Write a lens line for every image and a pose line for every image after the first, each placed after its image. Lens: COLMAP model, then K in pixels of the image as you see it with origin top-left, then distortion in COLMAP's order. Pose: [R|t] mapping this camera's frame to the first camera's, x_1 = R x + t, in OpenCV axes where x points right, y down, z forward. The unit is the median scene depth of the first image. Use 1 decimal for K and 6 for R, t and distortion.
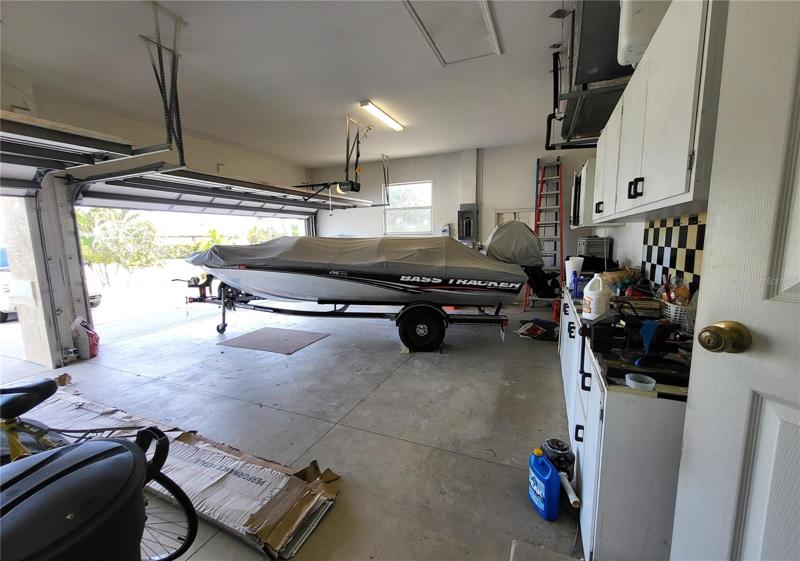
lens RADIAL K [[325.5, 0, 400.7], [0, 325.5, 281.6], [0, 0, 1]] dist [-0.002455, 0.000013]
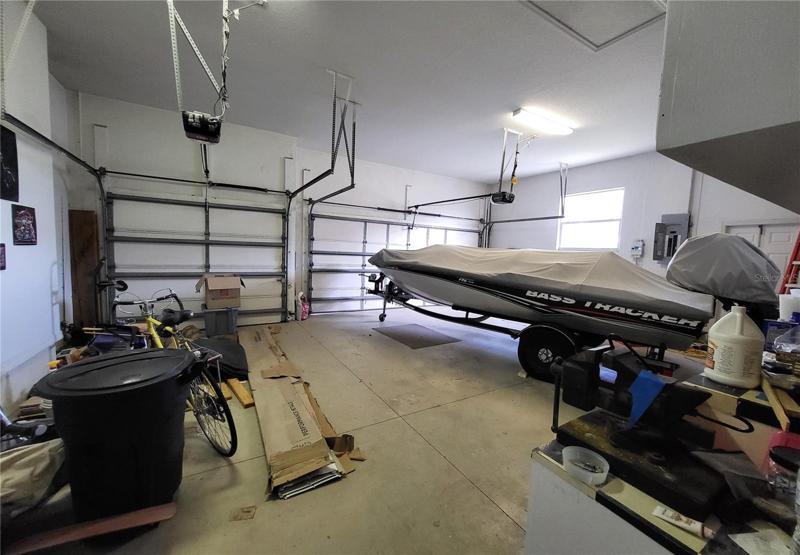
lens RADIAL K [[312.9, 0, 401.7], [0, 312.9, 274.4], [0, 0, 1]] dist [0.003945, 0.000266]
pose [[0.814765, 0.092122, -0.572425, 0.190620], [-0.129607, 0.991251, -0.024952, 0.004842], [0.565119, 0.094520, 0.819577, 0.075697]]
